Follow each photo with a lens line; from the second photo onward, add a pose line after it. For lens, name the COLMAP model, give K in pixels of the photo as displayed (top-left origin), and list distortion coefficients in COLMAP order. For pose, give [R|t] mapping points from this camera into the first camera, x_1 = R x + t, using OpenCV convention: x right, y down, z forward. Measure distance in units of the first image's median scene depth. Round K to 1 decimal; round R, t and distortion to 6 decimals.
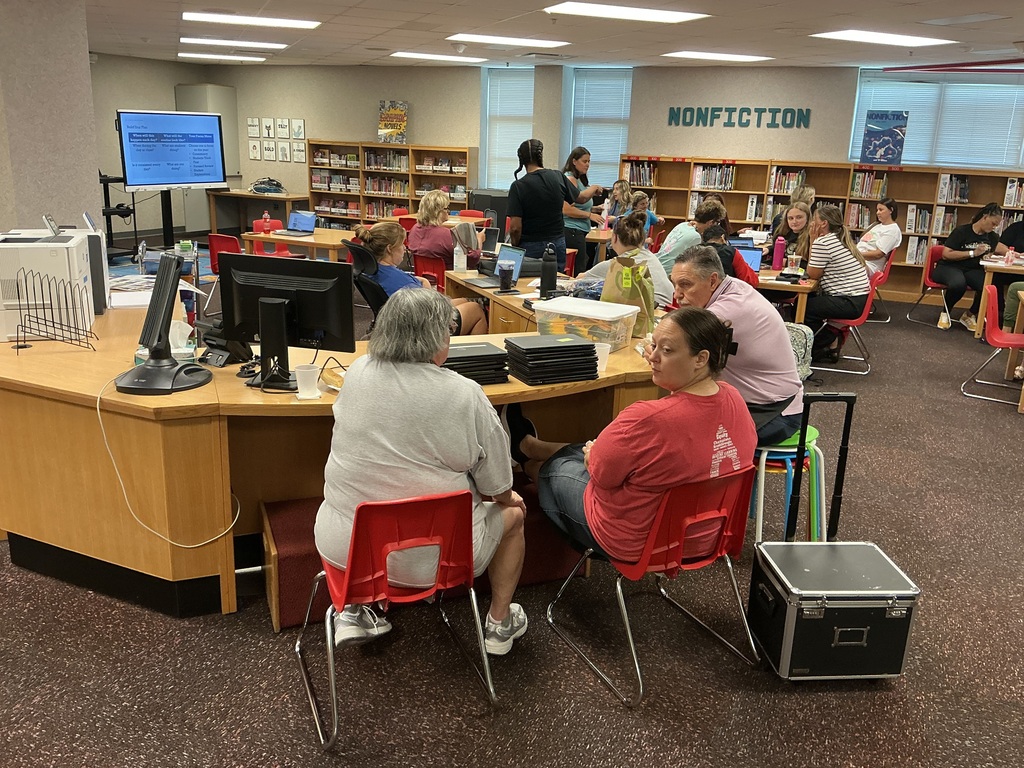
lens RADIAL K [[858.2, 0, 506.0], [0, 858.2, 387.4], [0, 0, 1]] dist [0.126744, -0.254508]
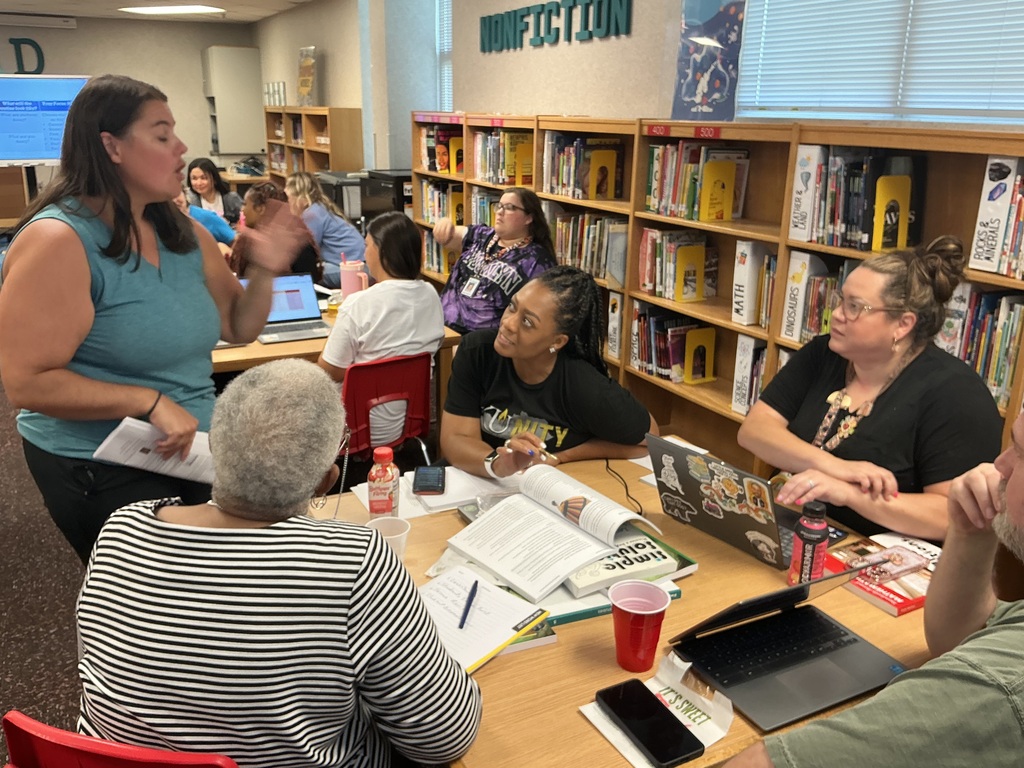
lens RADIAL K [[865.0, 0, 505.6], [0, 865.0, 389.8], [0, 0, 1]] dist [0.088923, -0.186606]
pose [[0.779747, 0.169910, -0.602598, 0.536283], [-0.162632, 0.984401, 0.067123, -0.143453], [0.604604, 0.045662, 0.795217, 0.606892]]
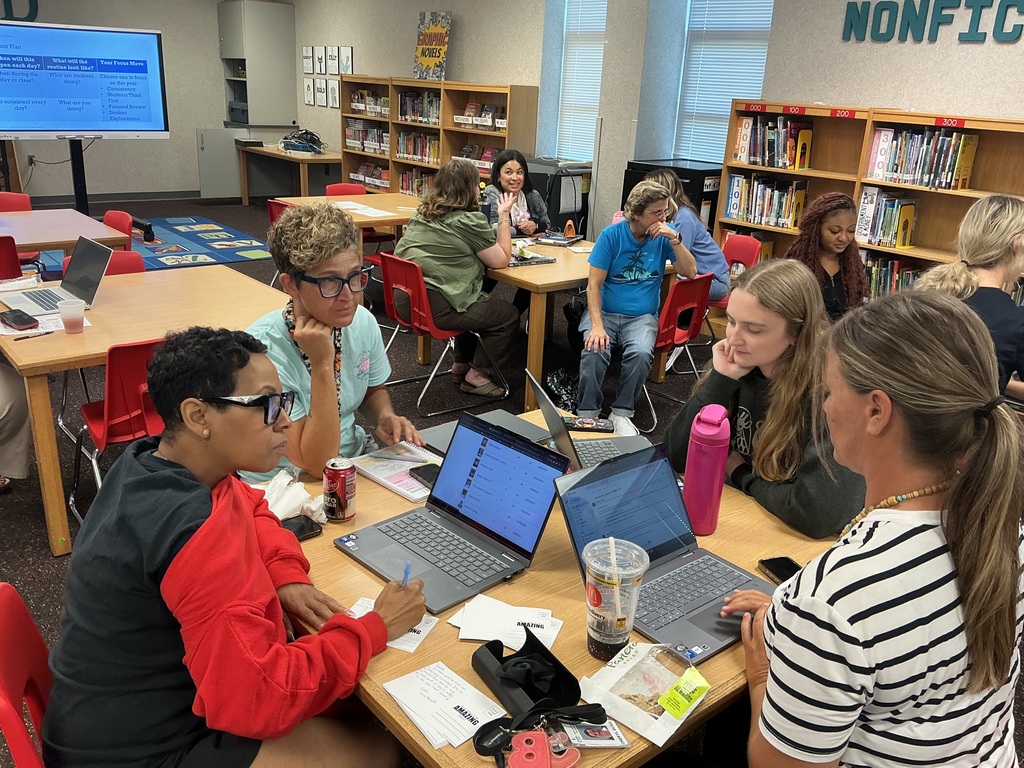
lens RADIAL K [[858.2, 0, 506.0], [0, 858.2, 387.4], [0, 0, 1]] dist [0.126744, -0.254508]
pose [[0.905165, 0.152033, -0.396941, 0.236102], [-0.136724, 0.988356, 0.066773, -0.122610], [0.402470, -0.006169, 0.915412, 0.492491]]
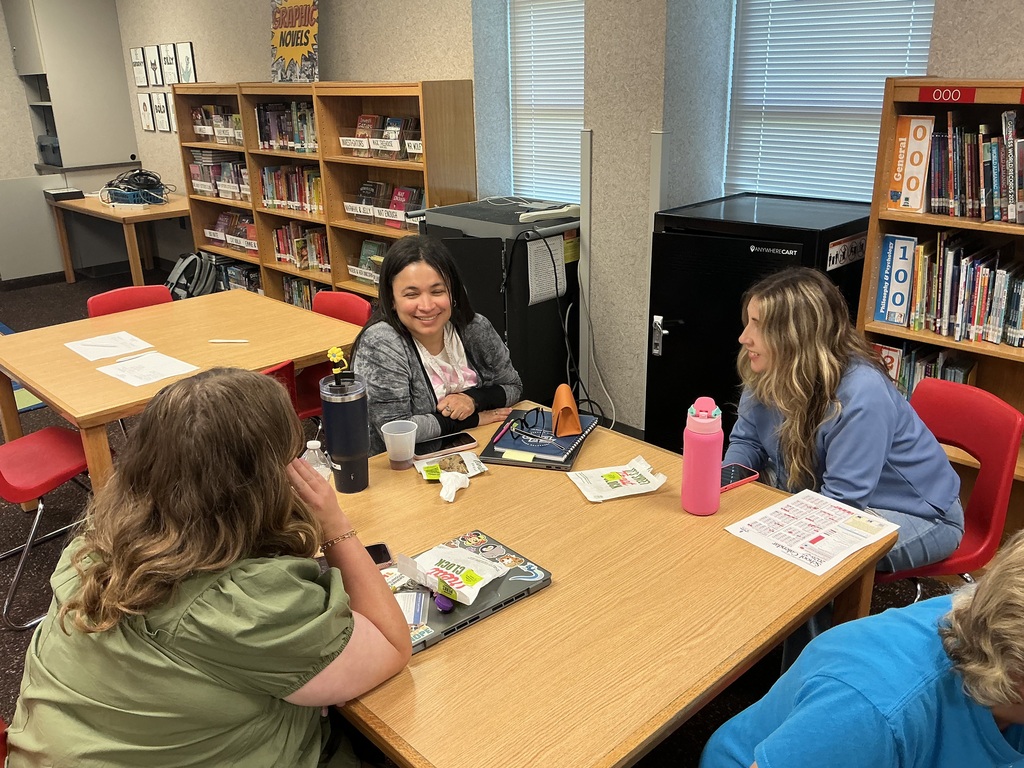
lens RADIAL K [[865.0, 0, 505.6], [0, 865.0, 389.8], [0, 0, 1]] dist [0.088923, -0.186606]
pose [[0.928080, 0.073303, -0.365095, 0.128337], [-0.049034, 0.995953, 0.075320, -0.200049], [0.369139, -0.052001, 0.927918, 0.744145]]
